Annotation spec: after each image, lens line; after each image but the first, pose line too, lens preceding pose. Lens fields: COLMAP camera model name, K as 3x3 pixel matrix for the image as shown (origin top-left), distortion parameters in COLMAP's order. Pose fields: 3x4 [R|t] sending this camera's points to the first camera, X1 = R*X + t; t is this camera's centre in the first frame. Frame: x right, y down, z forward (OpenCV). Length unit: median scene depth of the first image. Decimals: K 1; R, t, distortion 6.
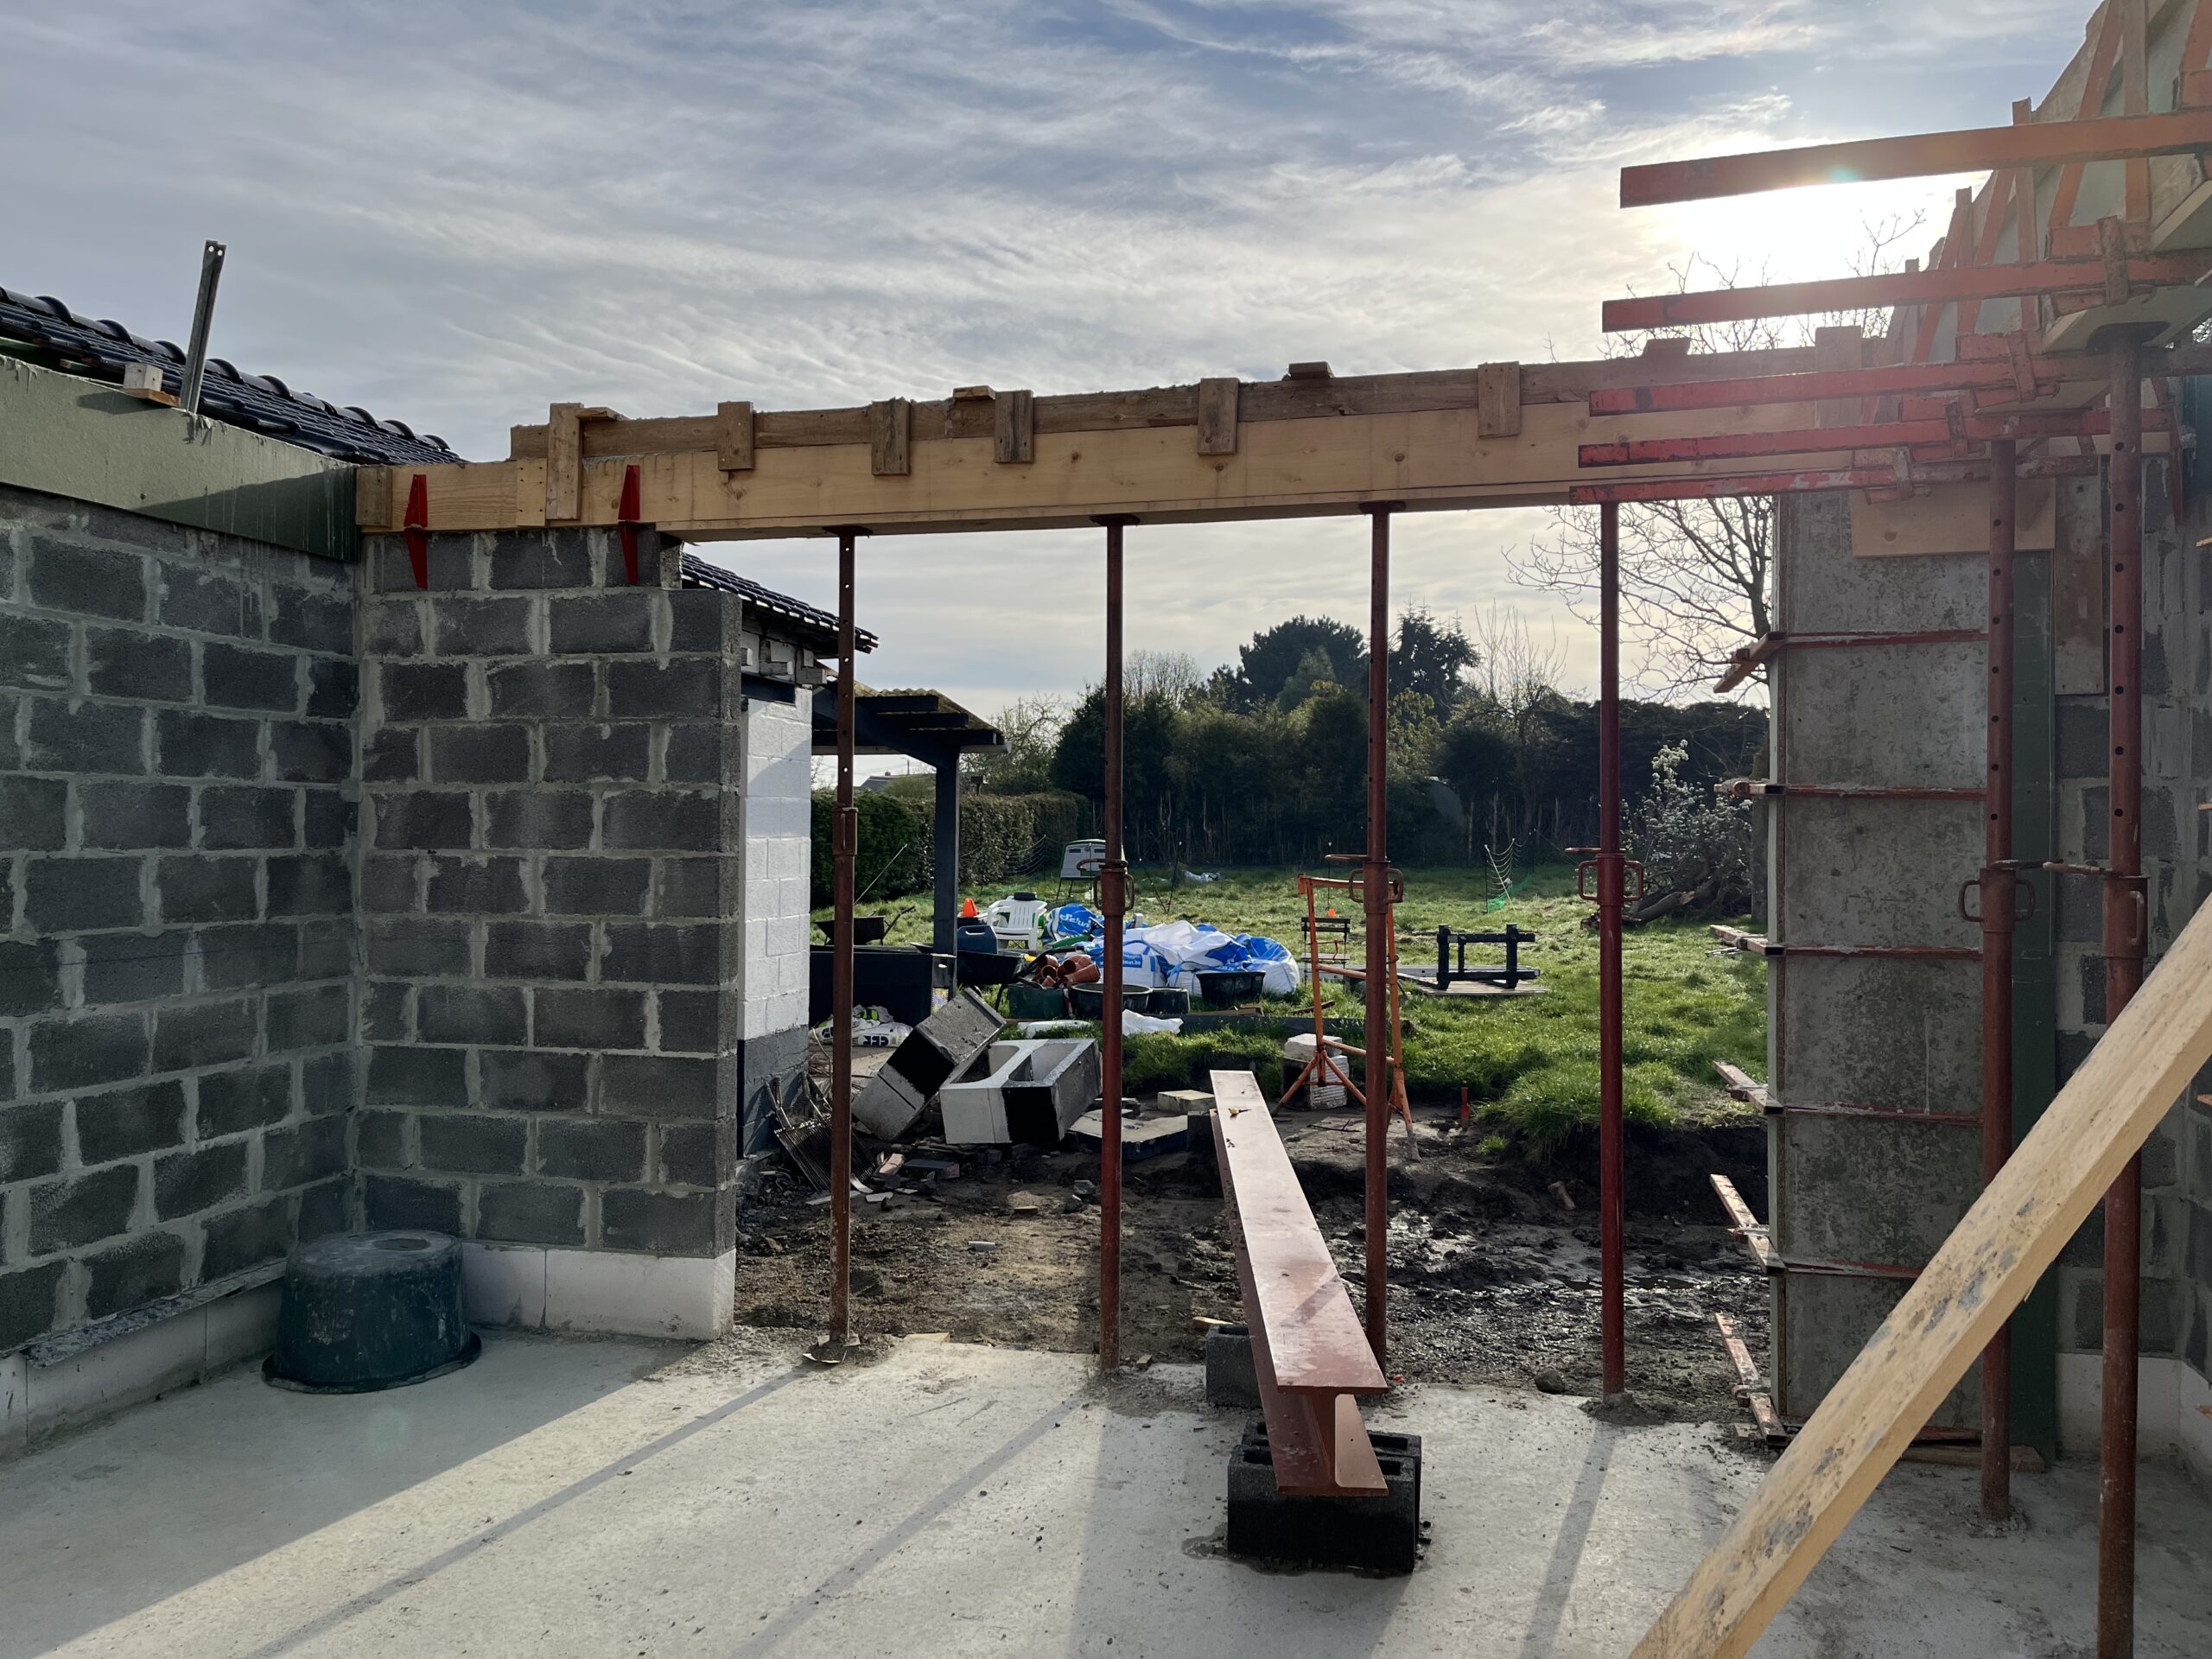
lens RADIAL K [[1693.8, 0, 1101.0], [0, 1693.8, 835.6], [0, 0, 1]] dist [0.063078, -0.084873]
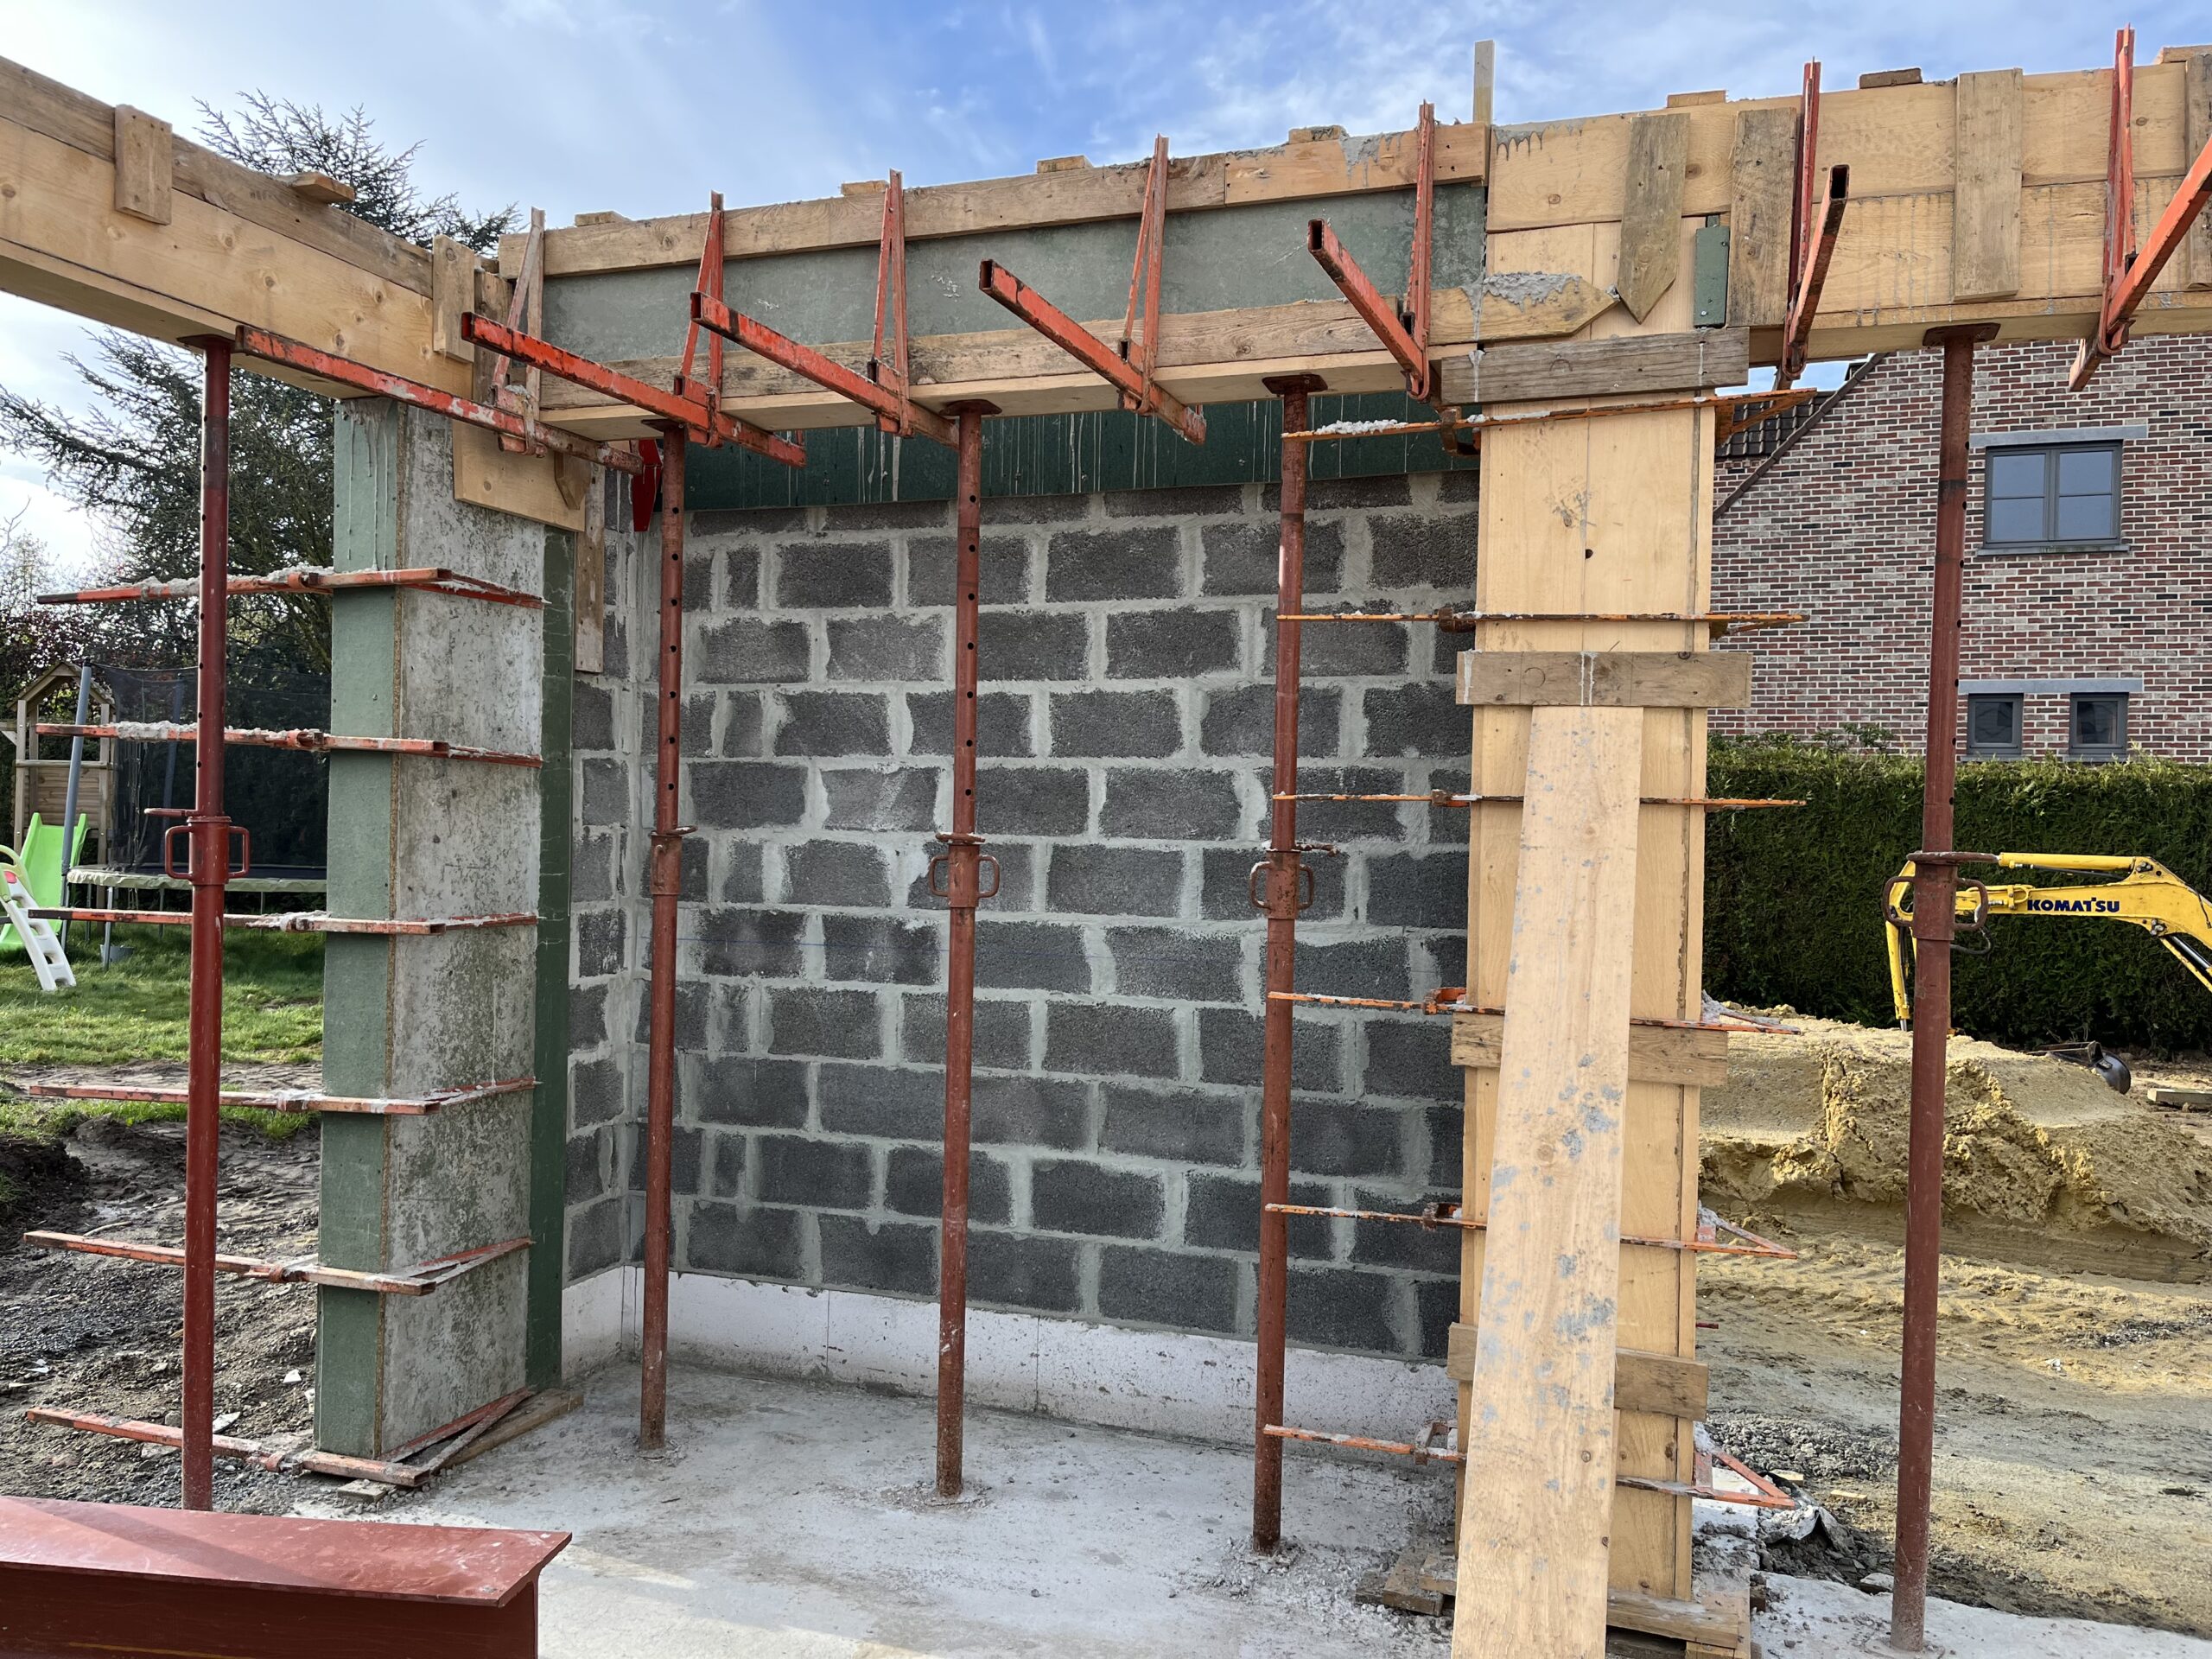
lens RADIAL K [[1693.8, 0, 1106.5], [0, 1693.8, 831.2], [0, 0, 1]] dist [0.063078, -0.084873]
pose [[0.077228, -0.005154, 0.997000, -0.426730], [-0.024730, 0.999669, 0.007083, 0.001732], [-0.996707, -0.025203, 0.077075, 0.537558]]
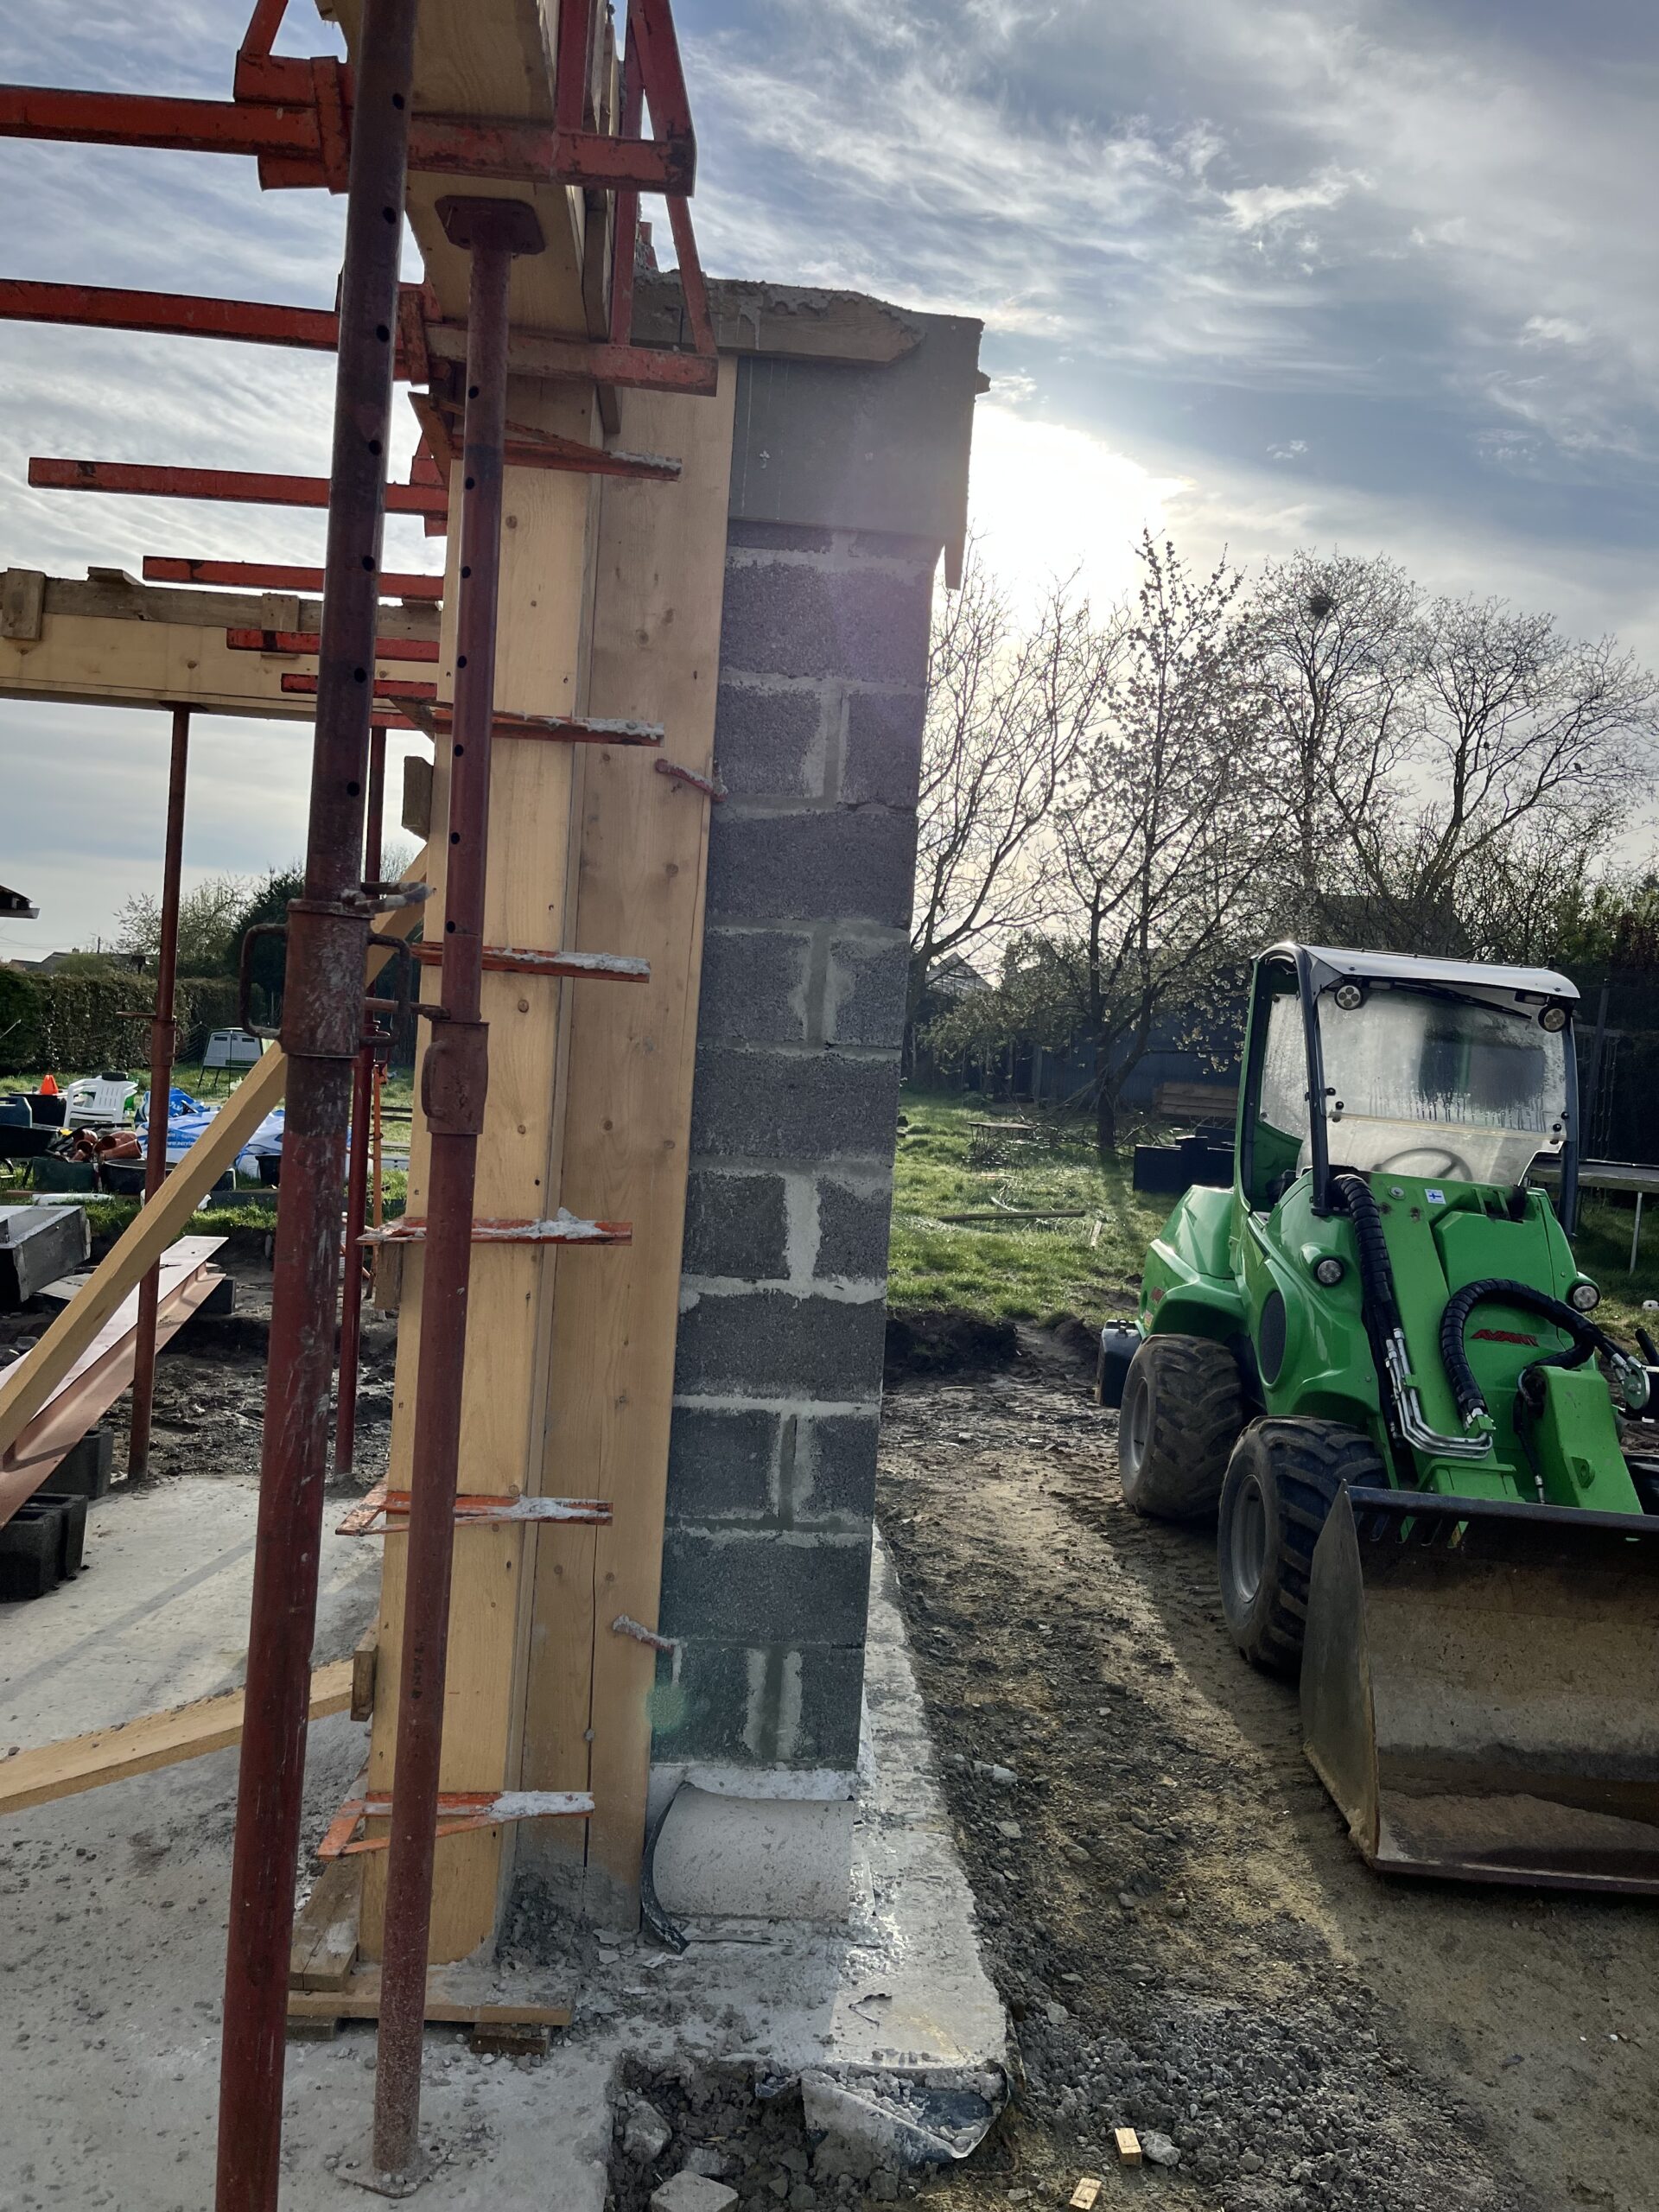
lens RADIAL K [[1693.8, 0, 914.7], [0, 1693.8, 1133.5], [0, 0, 1]] dist [0.063078, -0.084873]
pose [[0.948170, 0.042377, 0.314924, 0.279937], [-0.057266, 0.997629, 0.038172, 0.017317], [-0.312559, -0.054228, 0.948349, -0.239858]]
